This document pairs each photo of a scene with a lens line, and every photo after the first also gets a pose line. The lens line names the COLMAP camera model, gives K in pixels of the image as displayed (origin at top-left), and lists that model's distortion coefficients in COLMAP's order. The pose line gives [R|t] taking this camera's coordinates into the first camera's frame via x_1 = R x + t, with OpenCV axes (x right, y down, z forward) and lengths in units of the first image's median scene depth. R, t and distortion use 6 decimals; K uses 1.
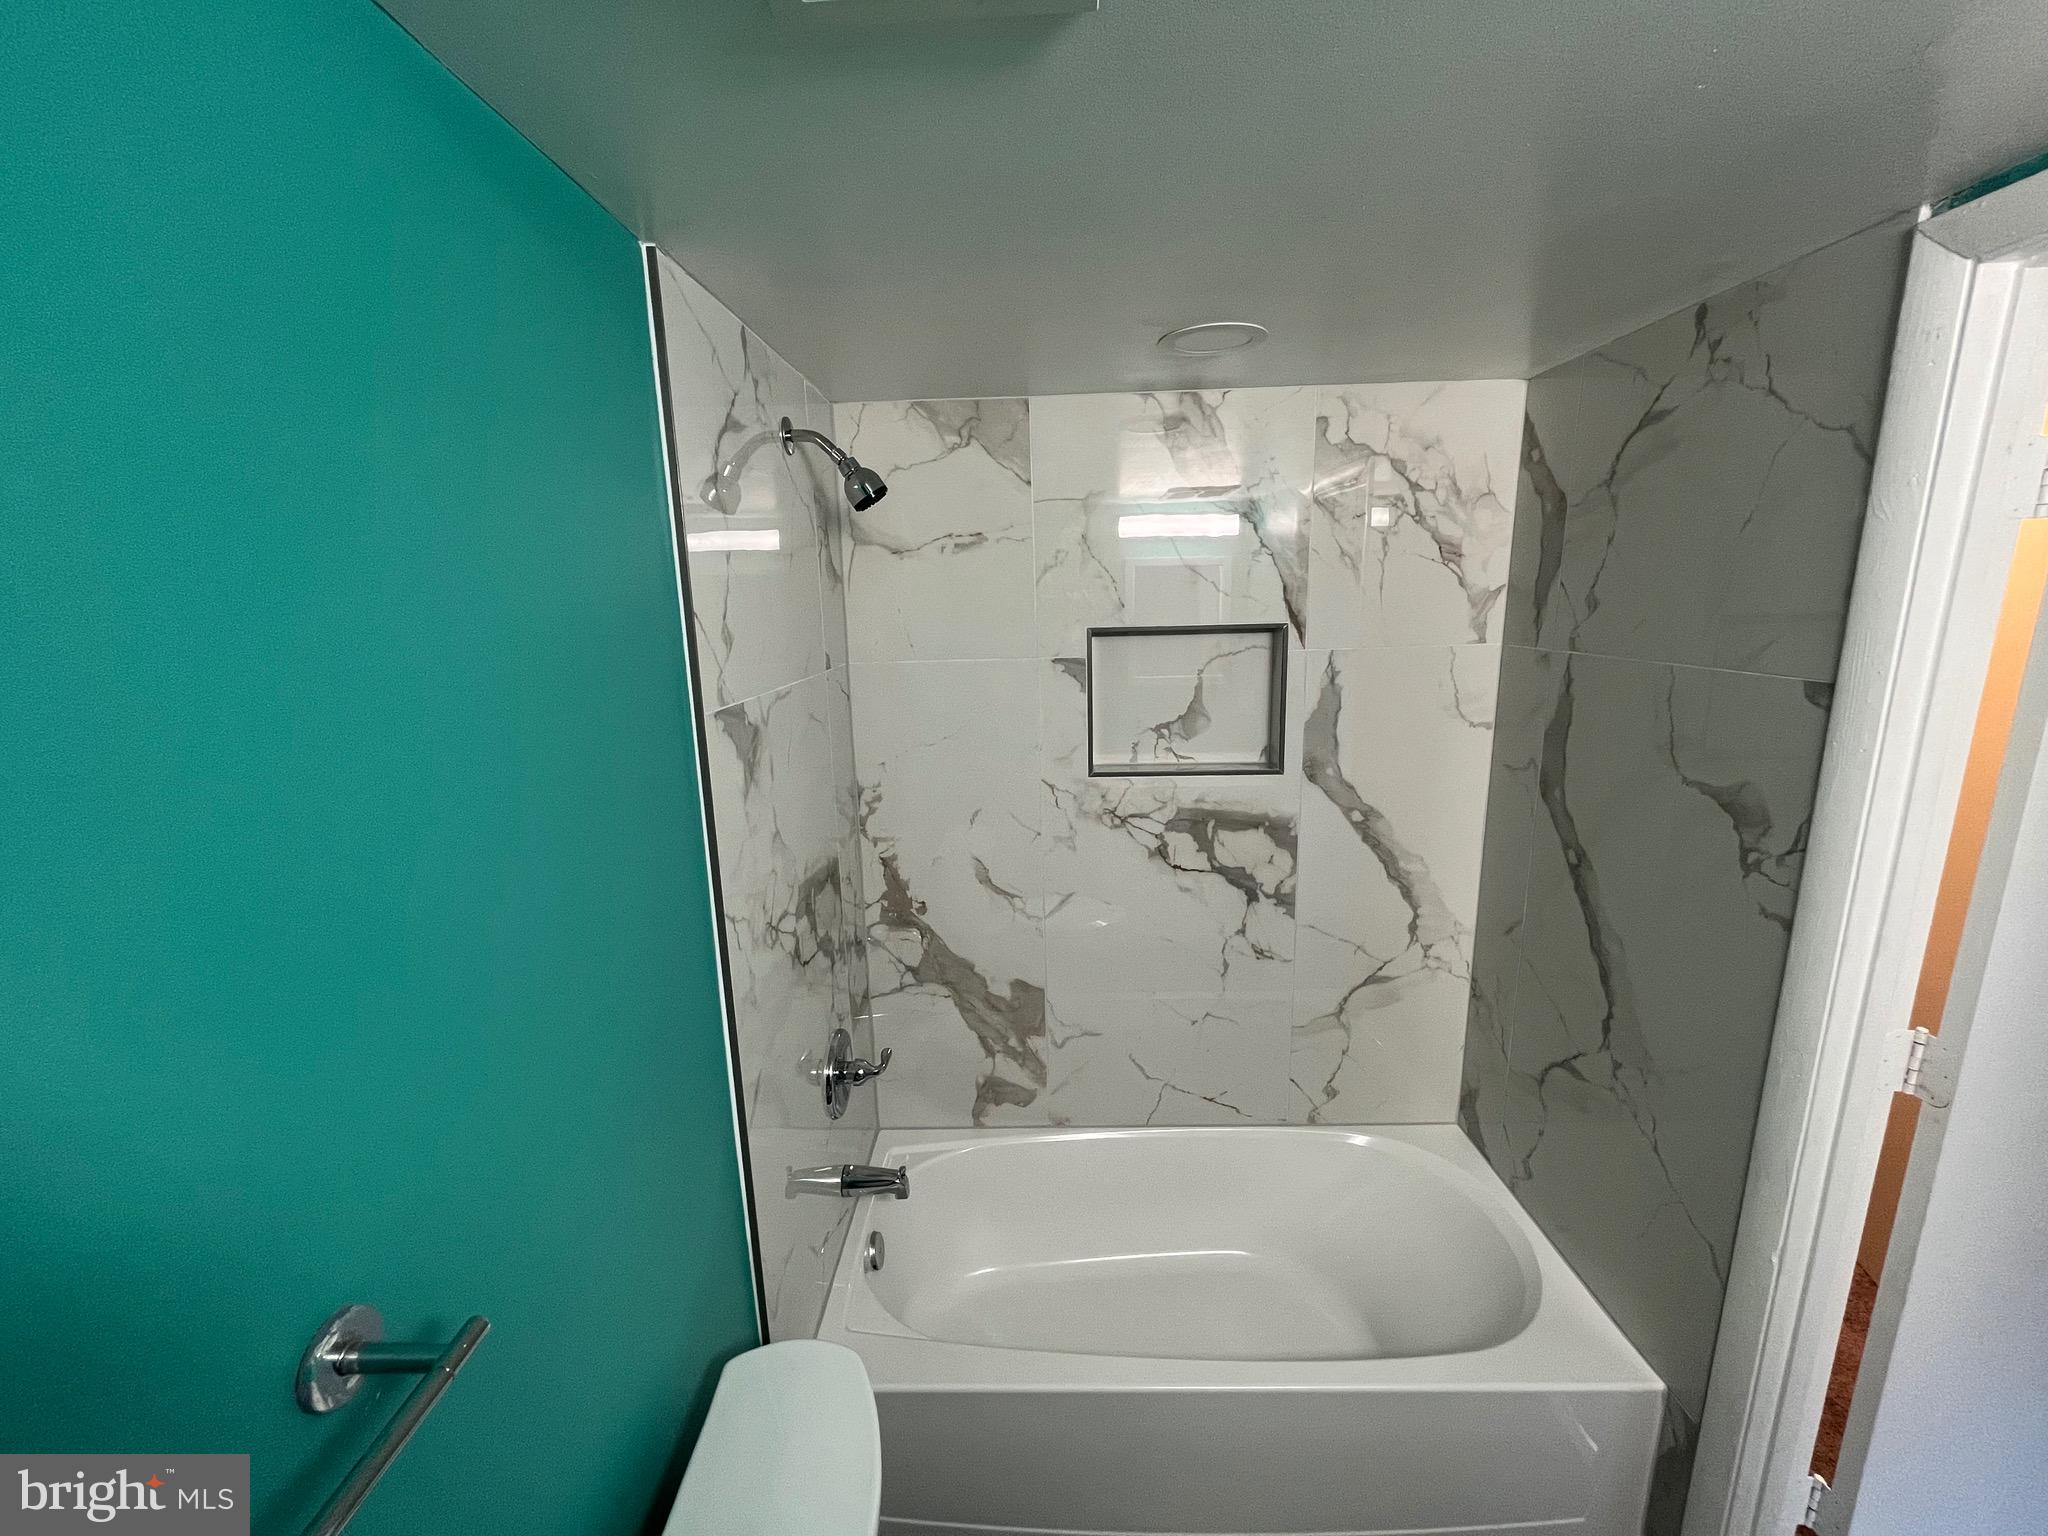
lens RADIAL K [[825.0, 0, 1033.3], [0, 825.0, 800.6], [0, 0, 1]] dist [-0.001383, -0.000268]
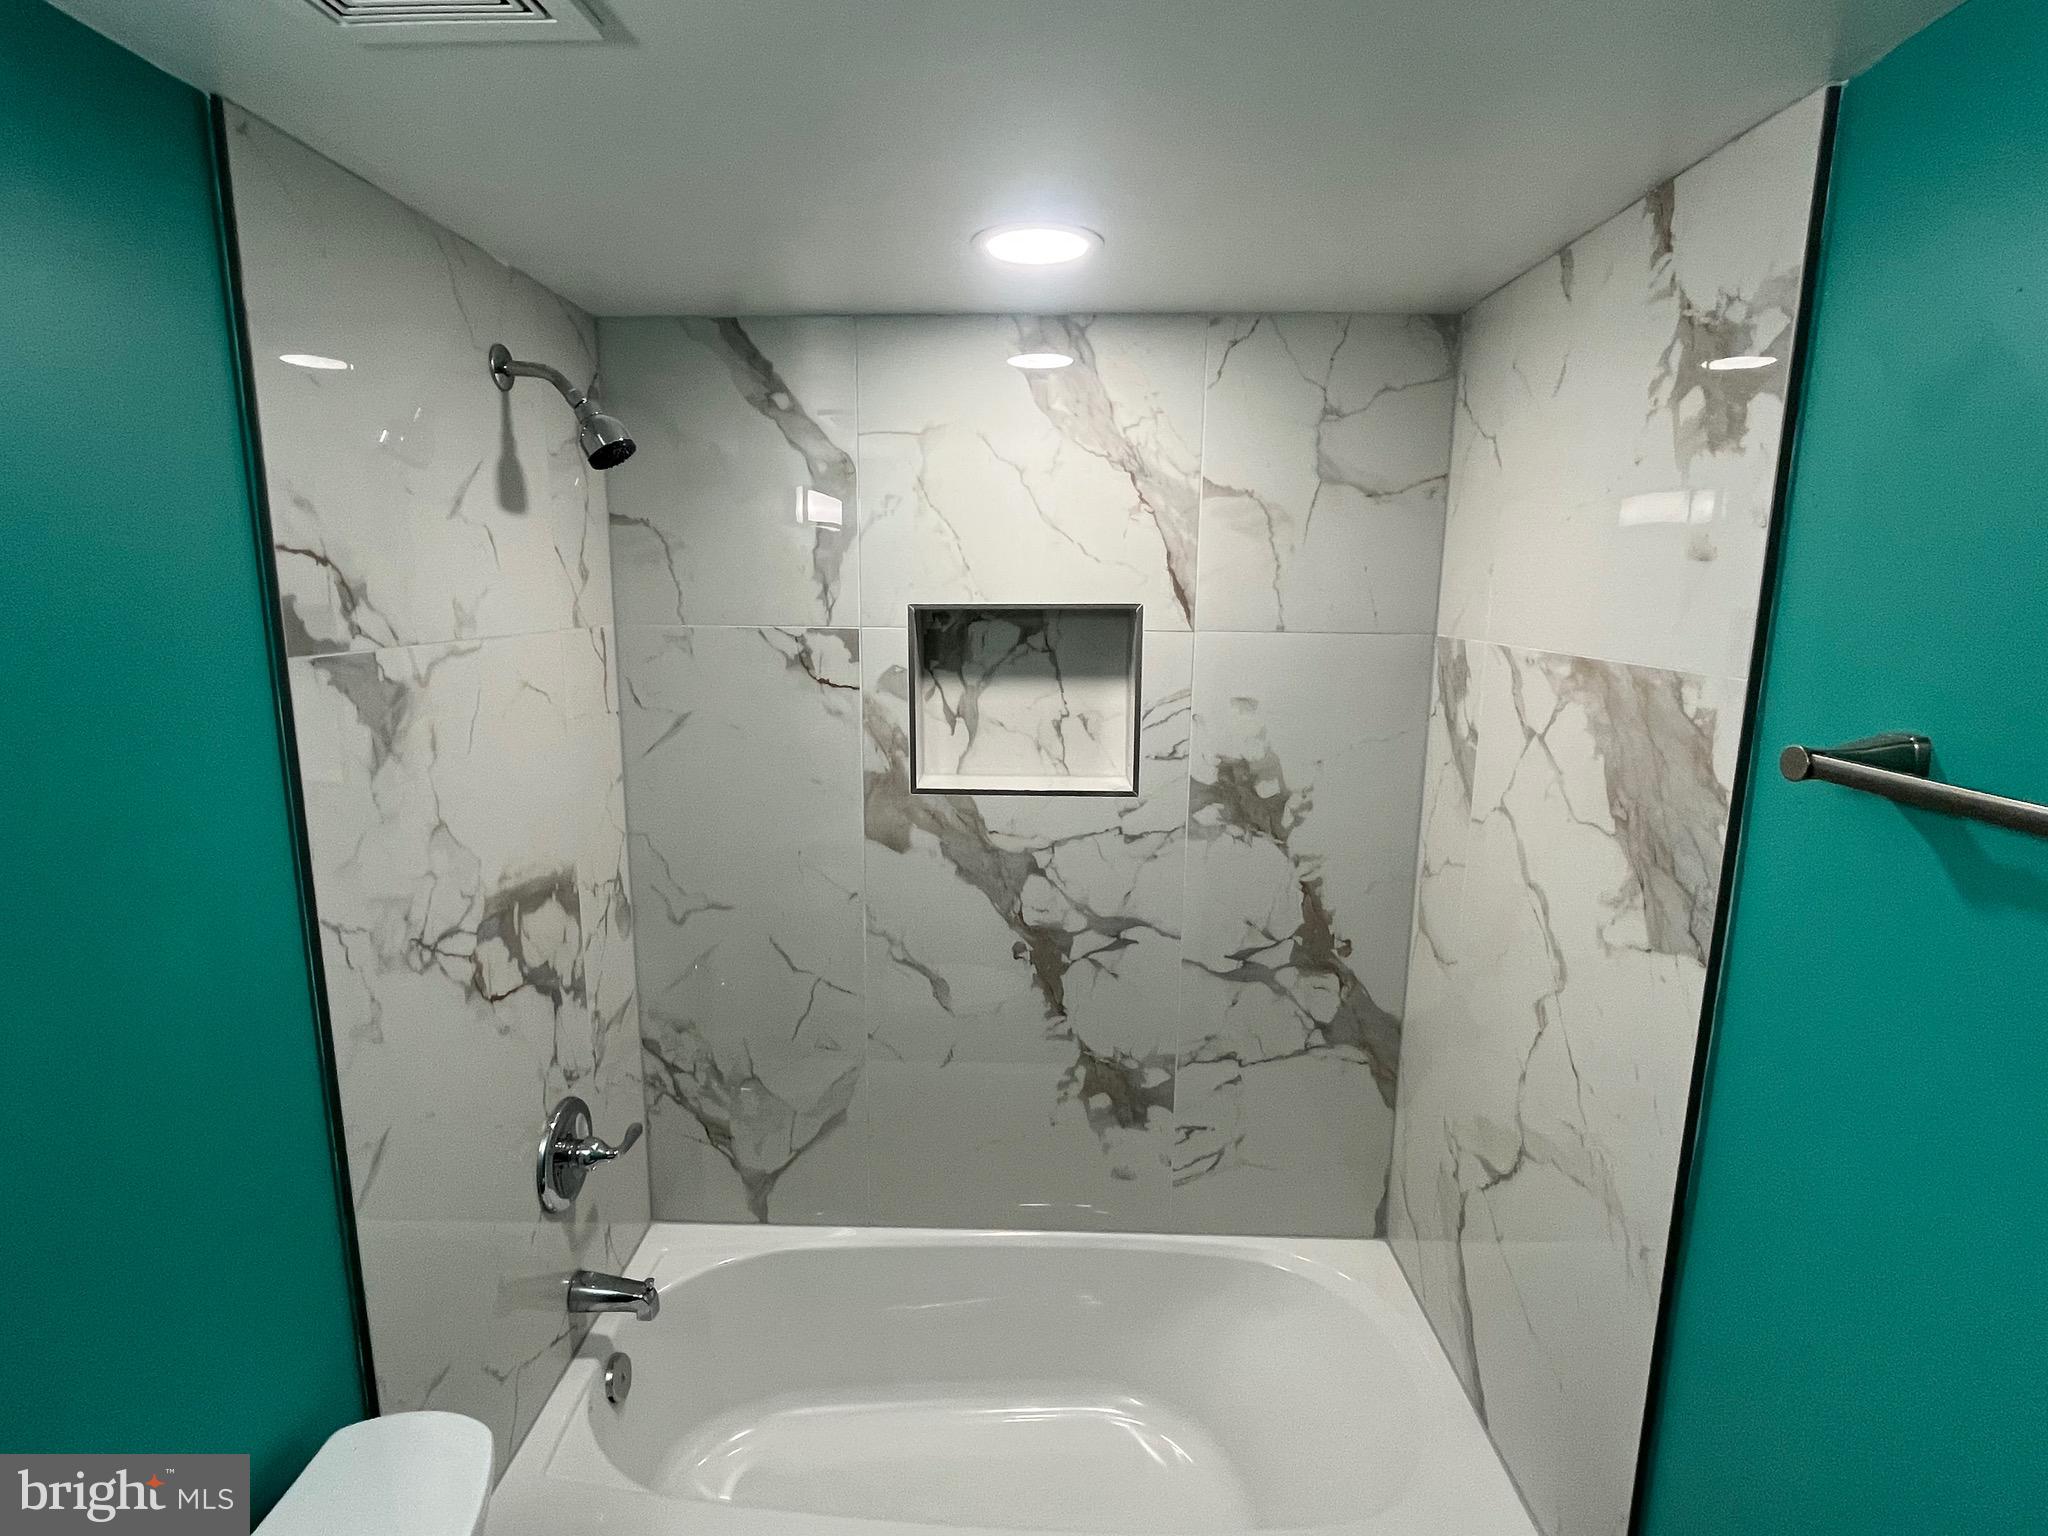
lens RADIAL K [[1010.4, 0, 1024.0], [0, 1010.4, 767.9], [0, 0, 1]] dist [-0.000390, -0.000123]
pose [[0.018696, -0.150771, 0.988392, -0.511987], [0.212071, 0.966669, 0.143446, -0.102895], [-0.977075, 0.206927, 0.050047, 0.561627]]
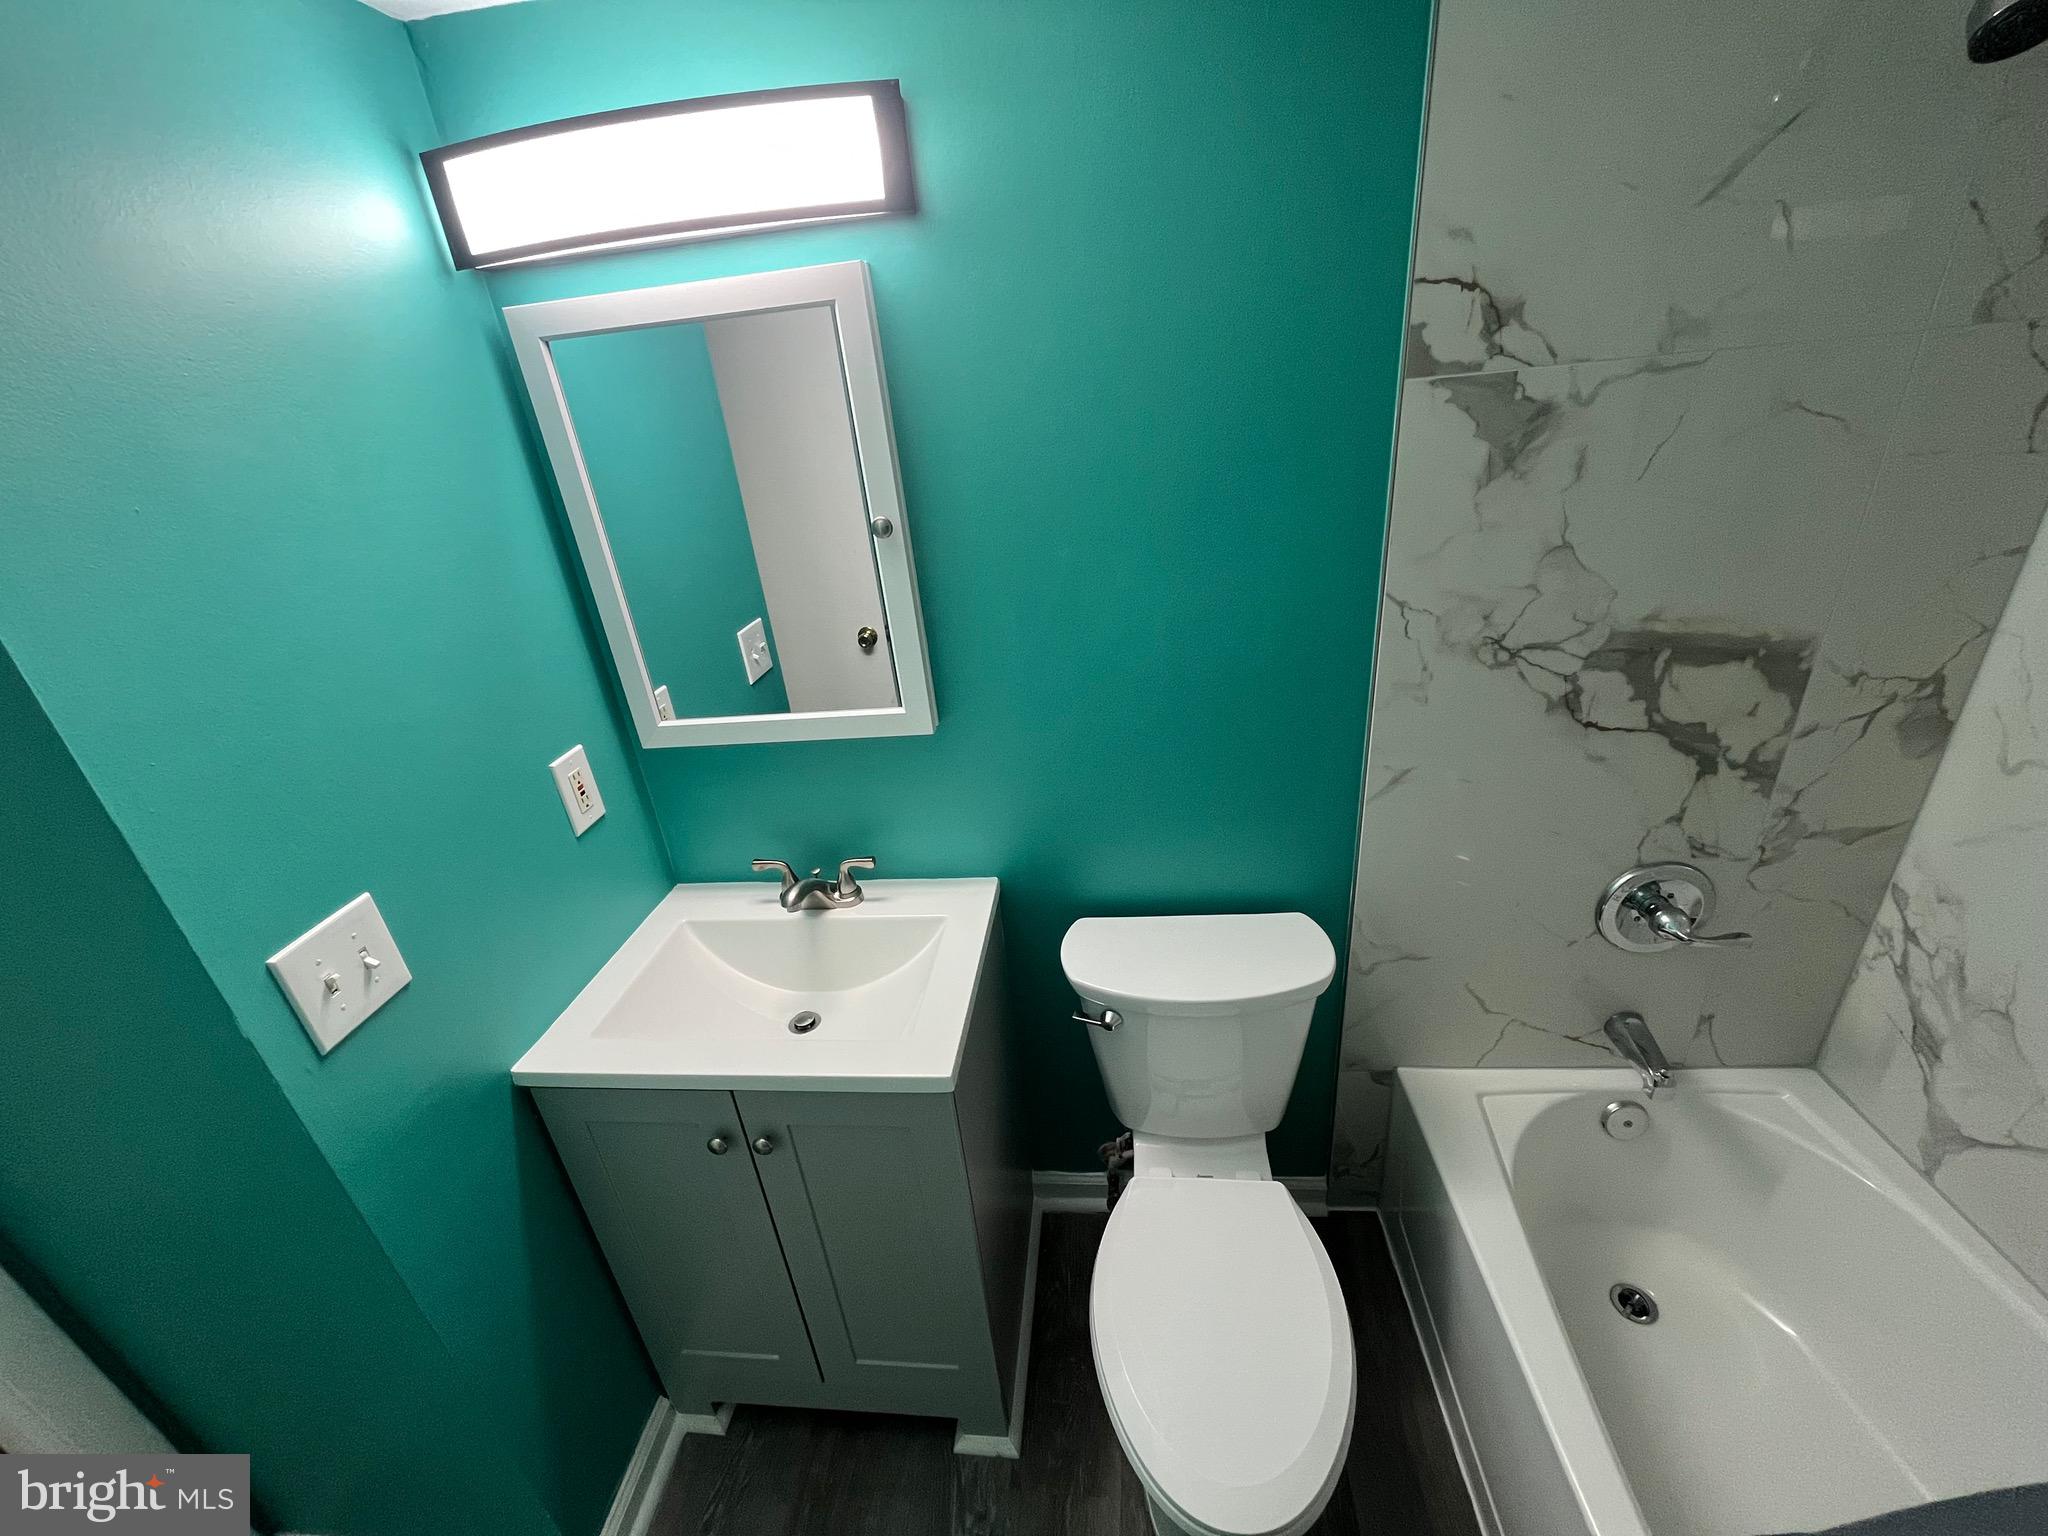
lens RADIAL K [[825.0, 0, 1025.0], [0, 825.0, 769.6], [0, 0, 1]] dist [-0.001383, -0.000268]
pose [[0.994089, -0.017808, -0.107100, -0.189898], [0.041040, 0.974902, 0.218820, -0.042119], [0.100515, -0.221921, 0.969870, 0.339562]]
